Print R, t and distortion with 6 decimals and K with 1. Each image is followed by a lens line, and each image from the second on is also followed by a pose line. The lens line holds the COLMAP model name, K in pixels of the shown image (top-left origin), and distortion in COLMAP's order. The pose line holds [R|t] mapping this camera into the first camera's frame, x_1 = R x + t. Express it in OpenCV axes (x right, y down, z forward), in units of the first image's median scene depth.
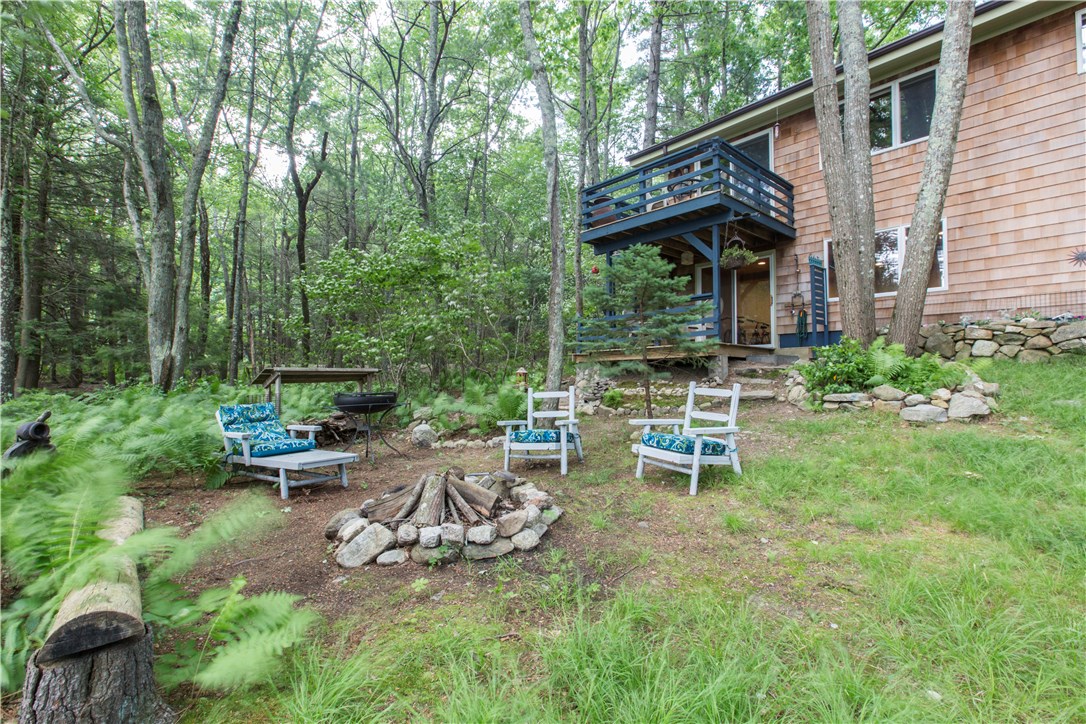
lens RADIAL K [[482.6, 0, 538.7], [0, 482.6, 358.3], [0, 0, 1]] dist [-0.005679, 0.009992]
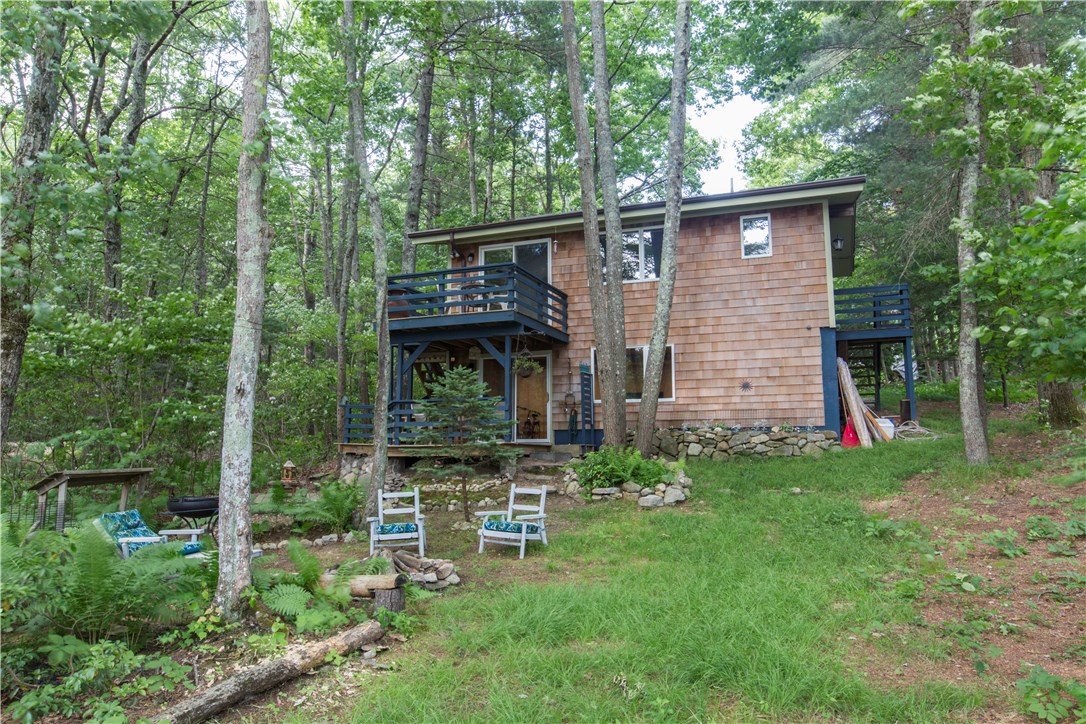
lens RADIAL K [[717.6, 0, 543.0], [0, 717.6, 362.0], [0, 0, 1]] dist [-0.021121, 0.003414]
pose [[0.888375, 0.056886, 0.455581, -0.347848], [-0.014071, 0.995202, -0.096828, -0.061803], [-0.458903, 0.079609, 0.884913, -0.553093]]
